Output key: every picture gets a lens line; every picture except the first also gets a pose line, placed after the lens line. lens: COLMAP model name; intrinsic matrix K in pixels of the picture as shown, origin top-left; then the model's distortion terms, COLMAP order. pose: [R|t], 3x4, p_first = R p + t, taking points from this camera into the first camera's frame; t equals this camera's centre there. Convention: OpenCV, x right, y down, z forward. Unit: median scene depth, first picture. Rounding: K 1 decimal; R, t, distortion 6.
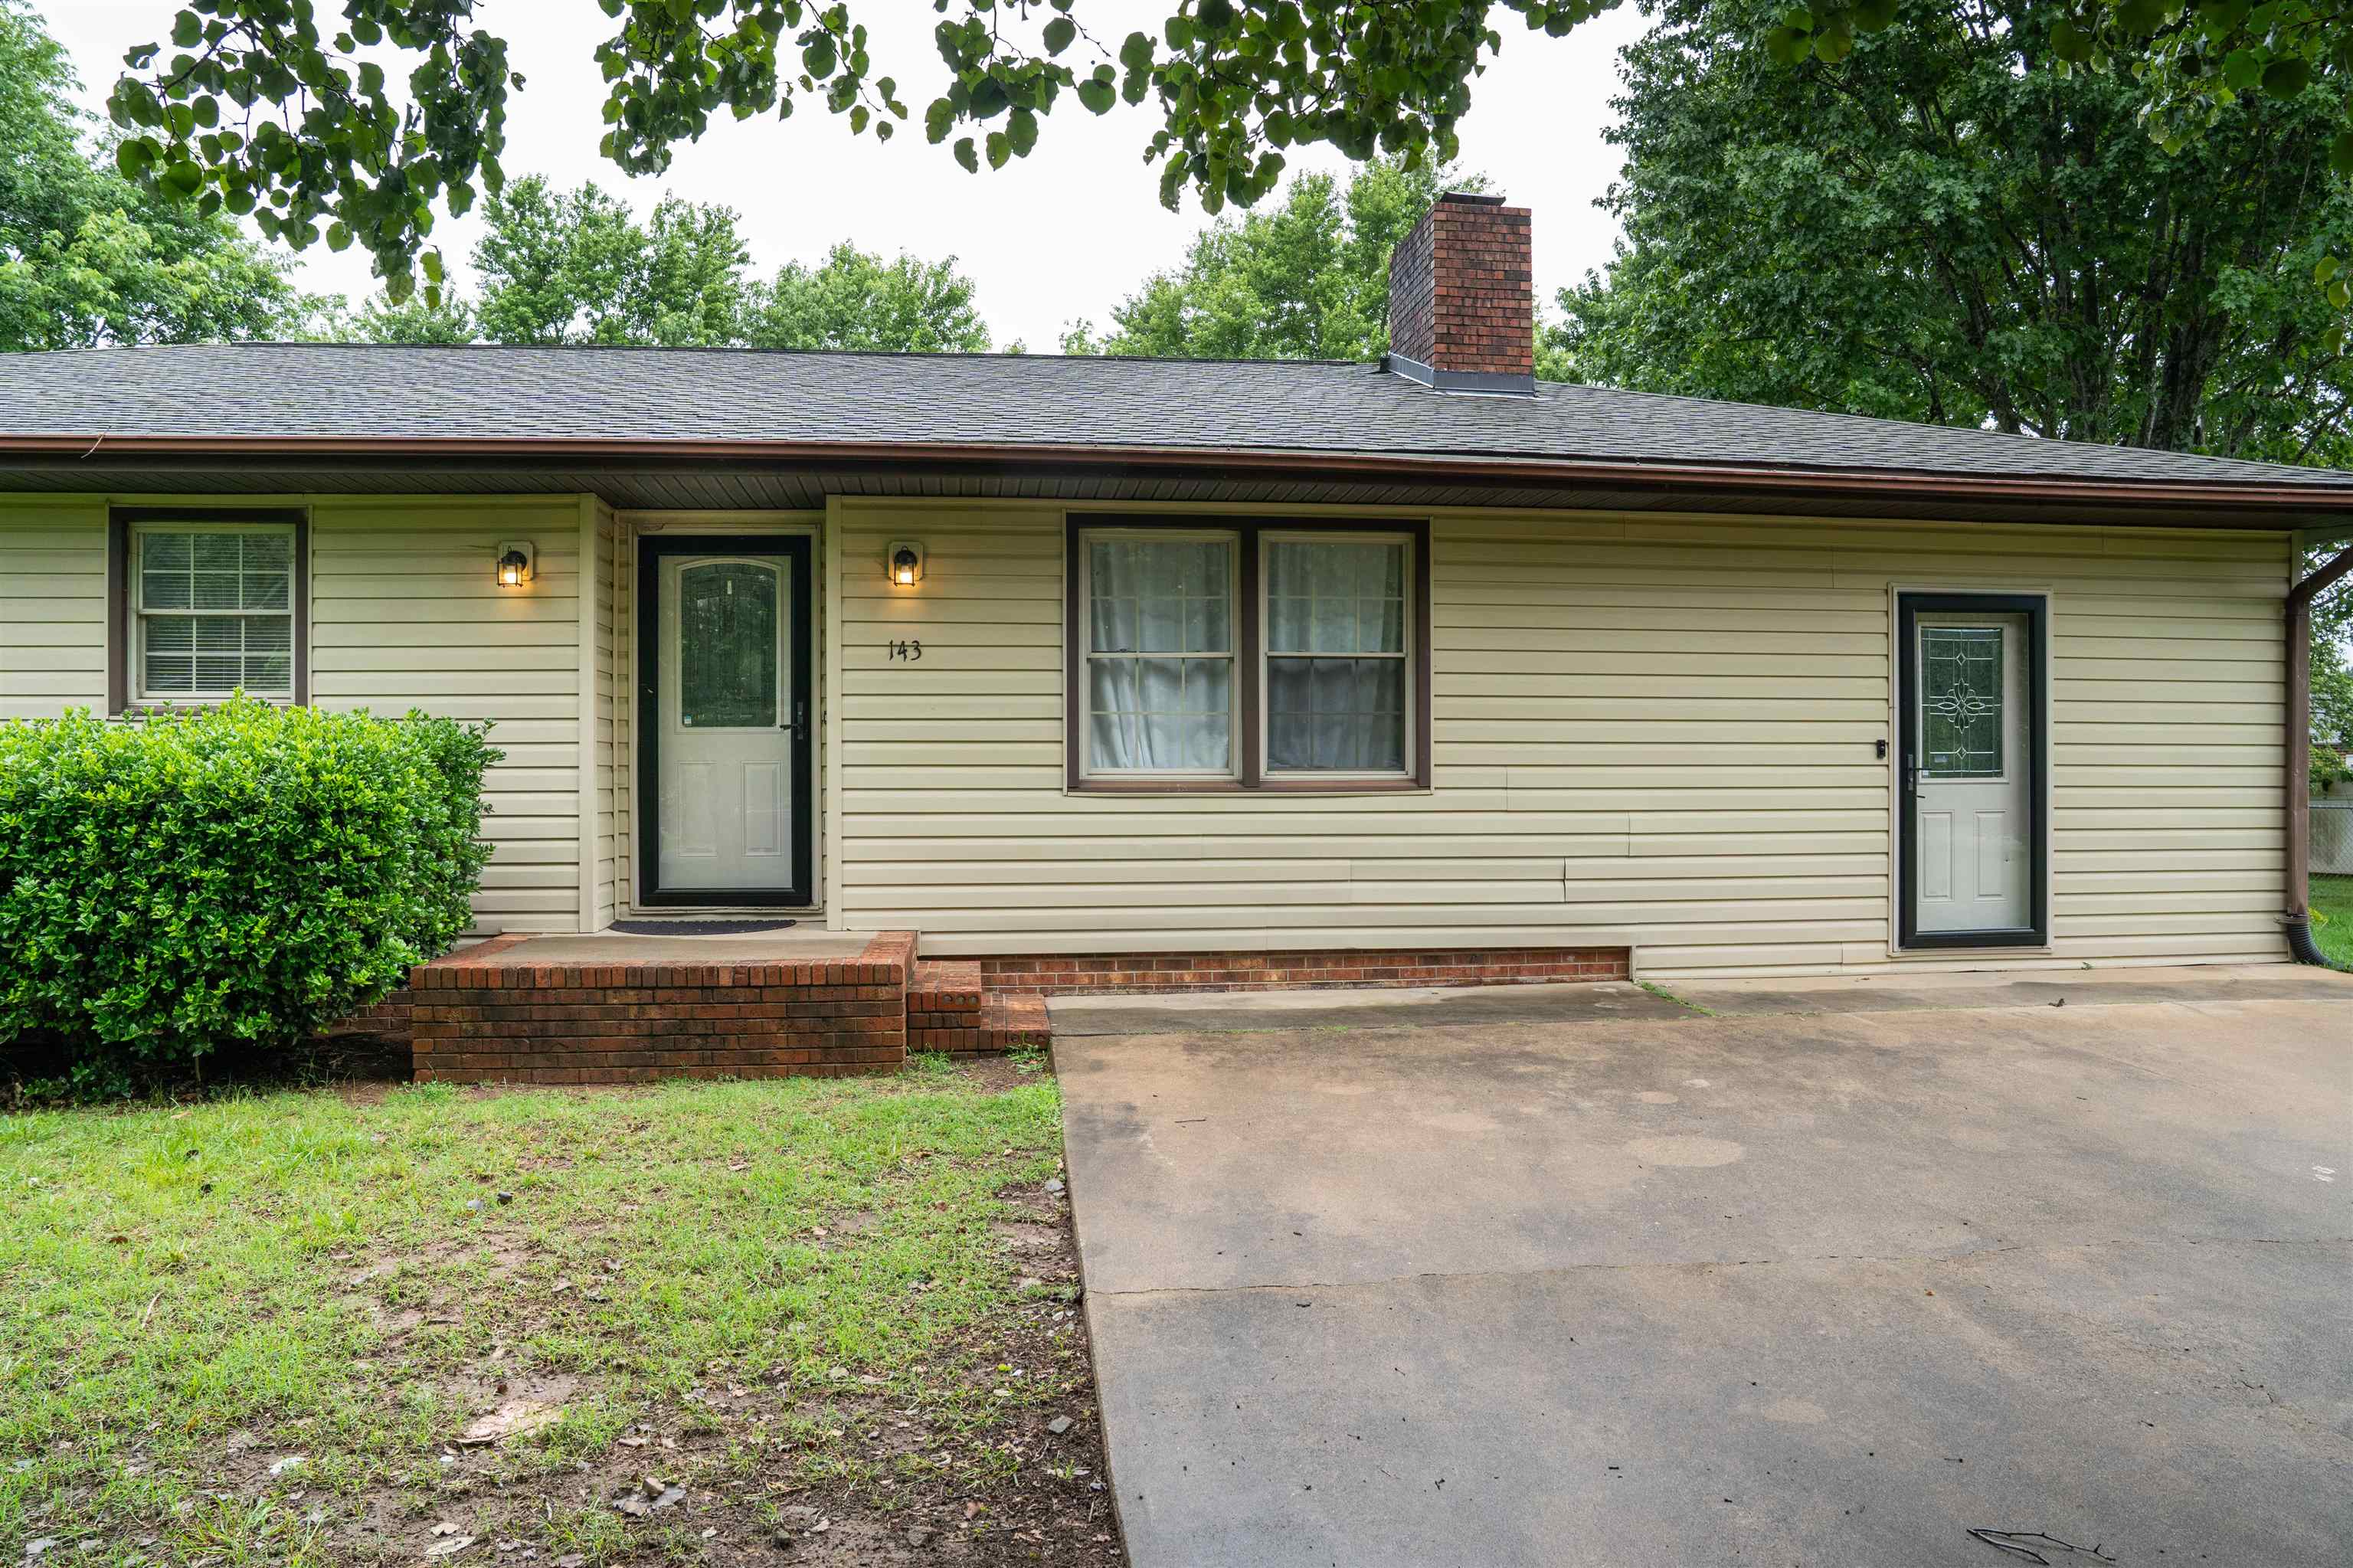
lens RADIAL K [[1606.1, 0, 1206.4], [0, 1606.1, 796.9], [0, 0, 1]] dist [-0.122573, 0.081465]
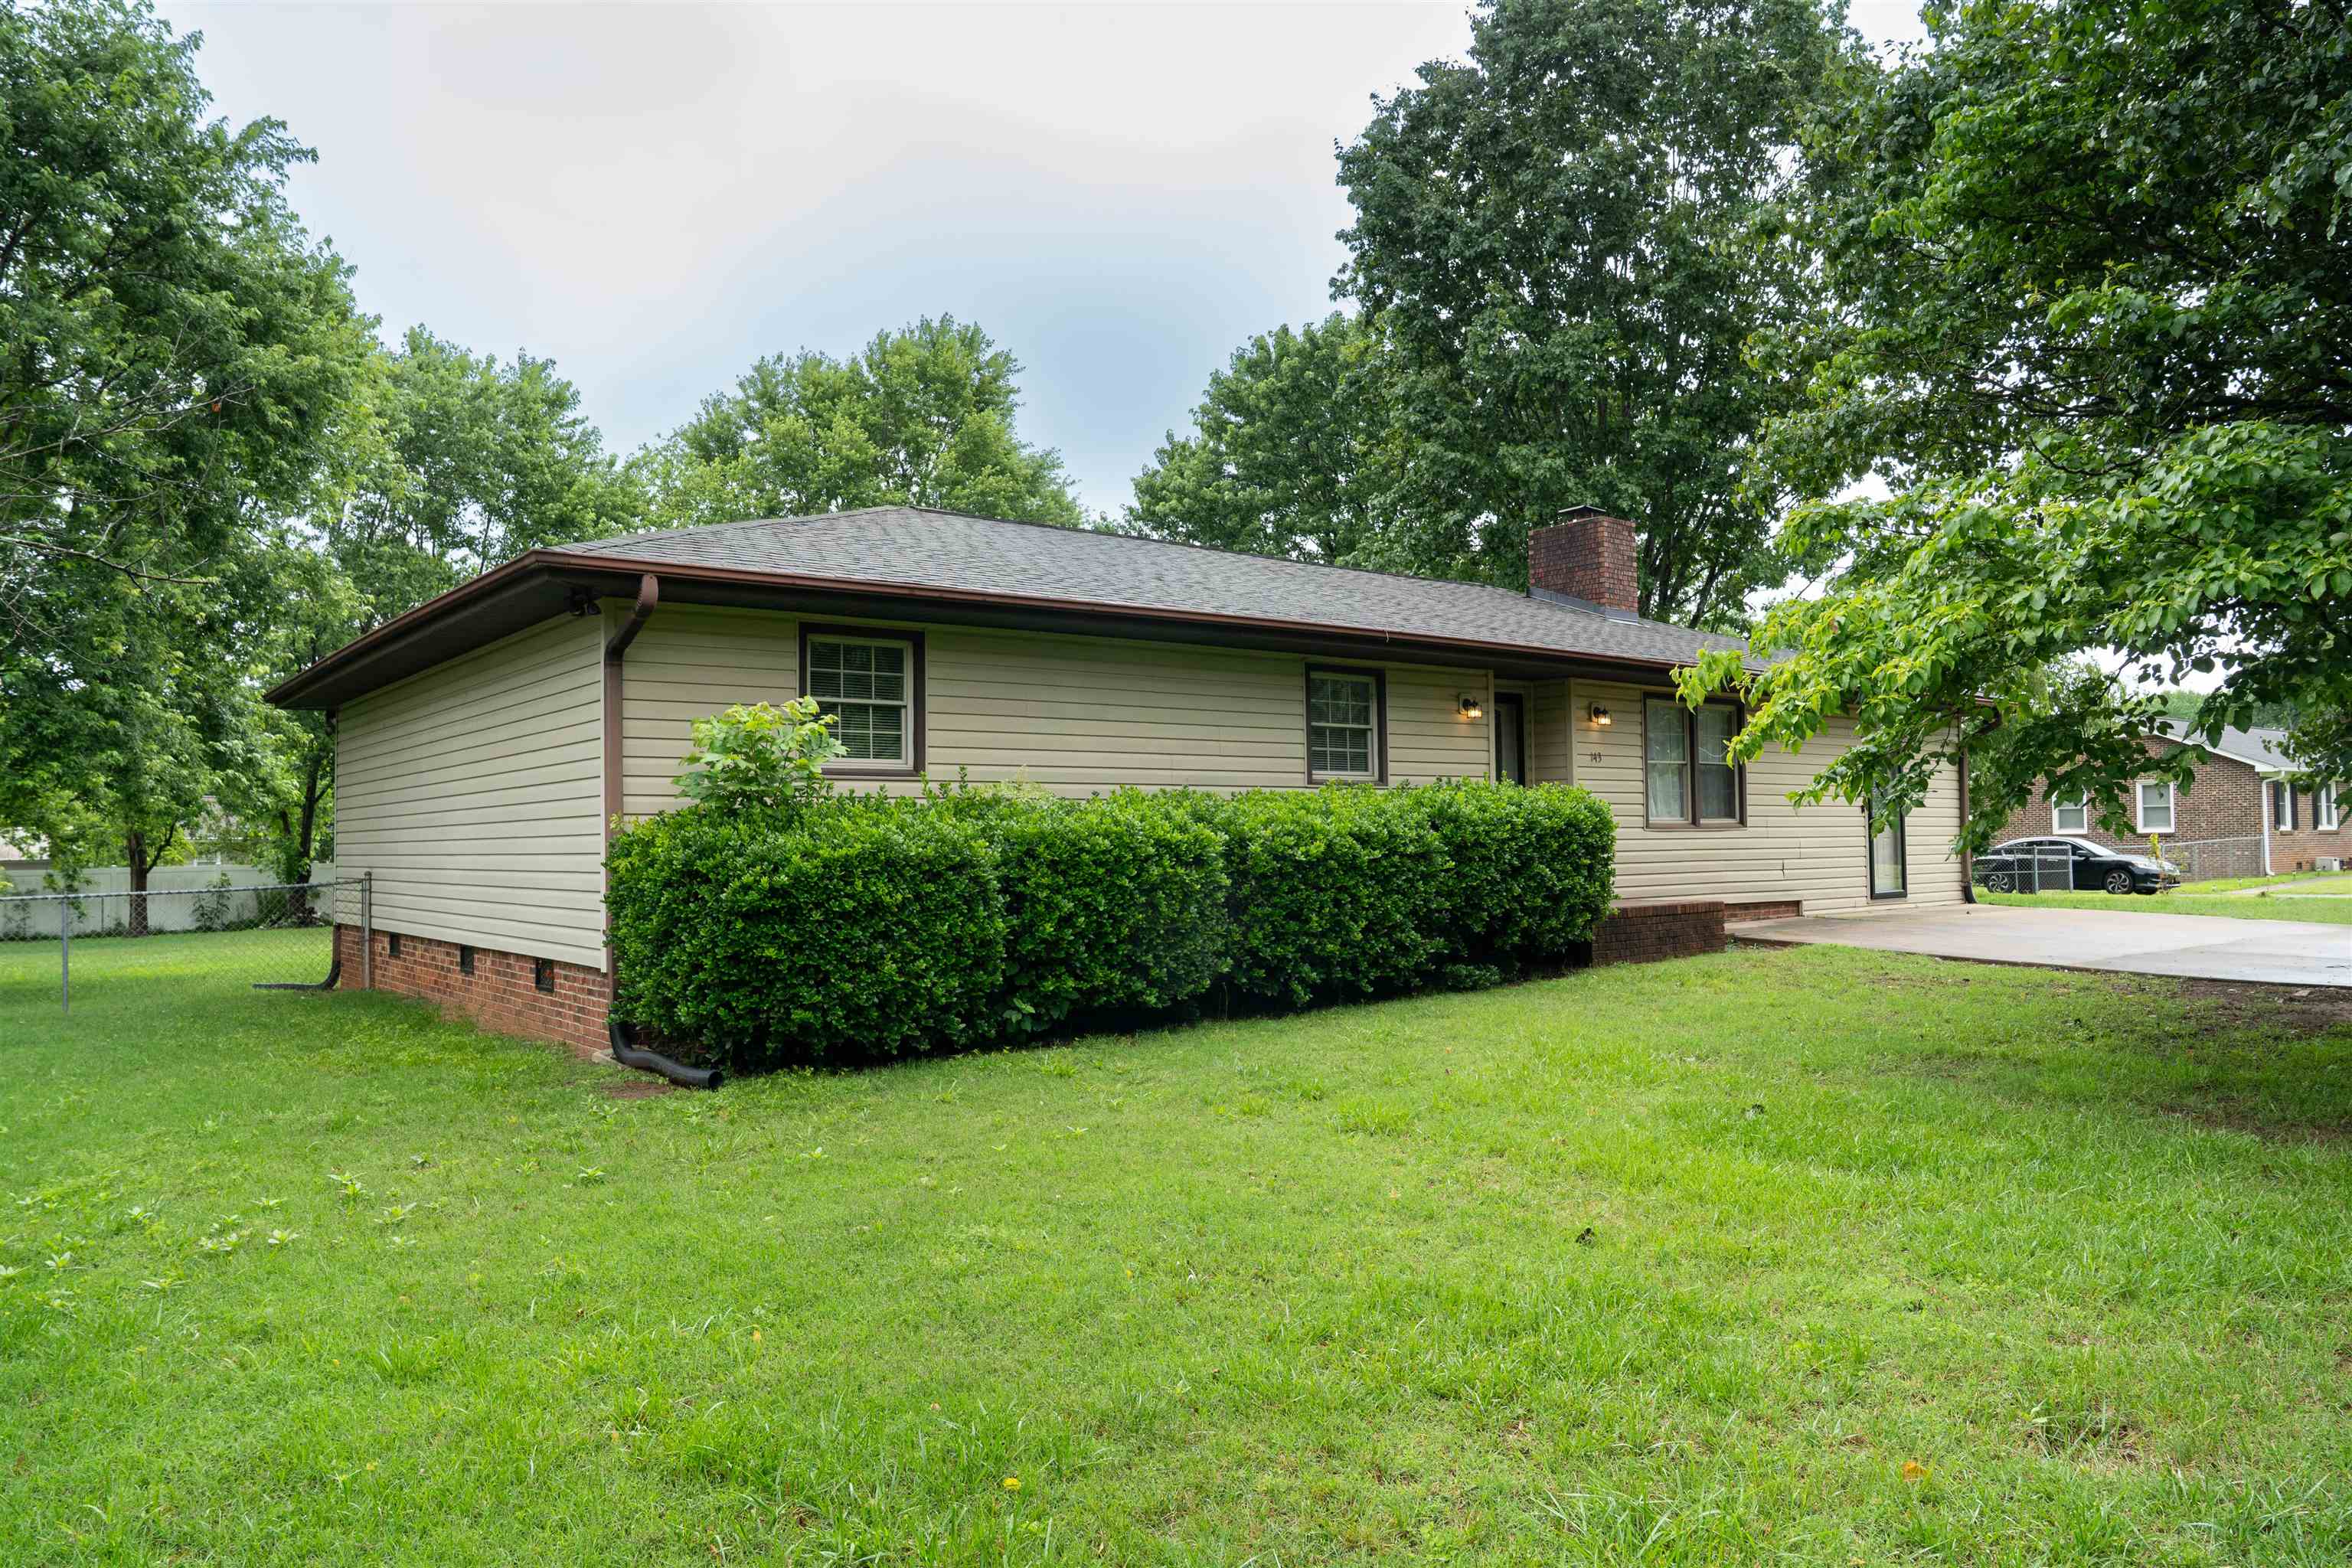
lens RADIAL K [[1579.8, 0, 1038.3], [0, 1579.8, 797.5], [0, 0, 1]] dist [-0.131214, 0.107954]
pose [[0.881570, 0.006728, 0.472006, -1.623747], [0.014953, 0.998999, -0.042168, 0.027377], [-0.471817, 0.044232, 0.880586, -0.350337]]
